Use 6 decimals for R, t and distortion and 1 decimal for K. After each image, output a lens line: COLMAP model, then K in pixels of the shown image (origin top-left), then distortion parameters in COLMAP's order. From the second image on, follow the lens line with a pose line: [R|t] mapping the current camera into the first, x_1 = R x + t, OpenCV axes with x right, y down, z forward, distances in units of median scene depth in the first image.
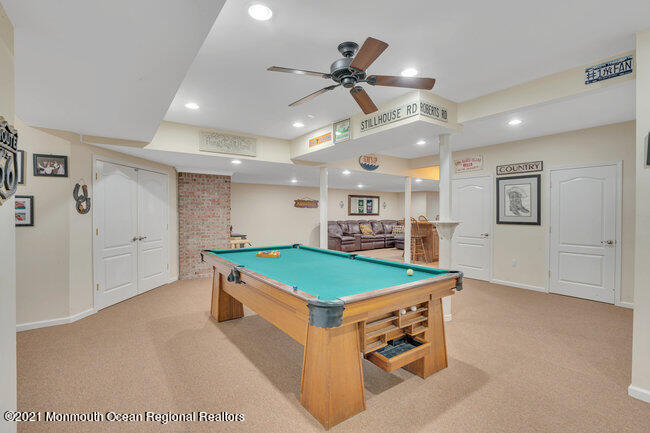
lens RADIAL K [[300.7, 0, 326.8], [0, 300.7, 214.3], [0, 0, 1]] dist [-0.044297, 0.013247]
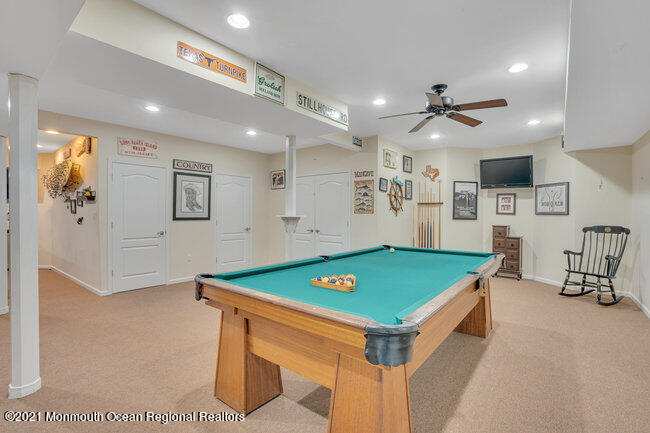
lens RADIAL K [[300.7, 0, 327.3], [0, 300.7, 215.5], [0, 0, 1]] dist [-0.044297, 0.013247]
pose [[-0.269892, -0.012619, 0.962808, -0.501919], [0.000347, 0.999913, 0.013203, 0.004913], [-0.962890, 0.003897, -0.269864, 0.845150]]
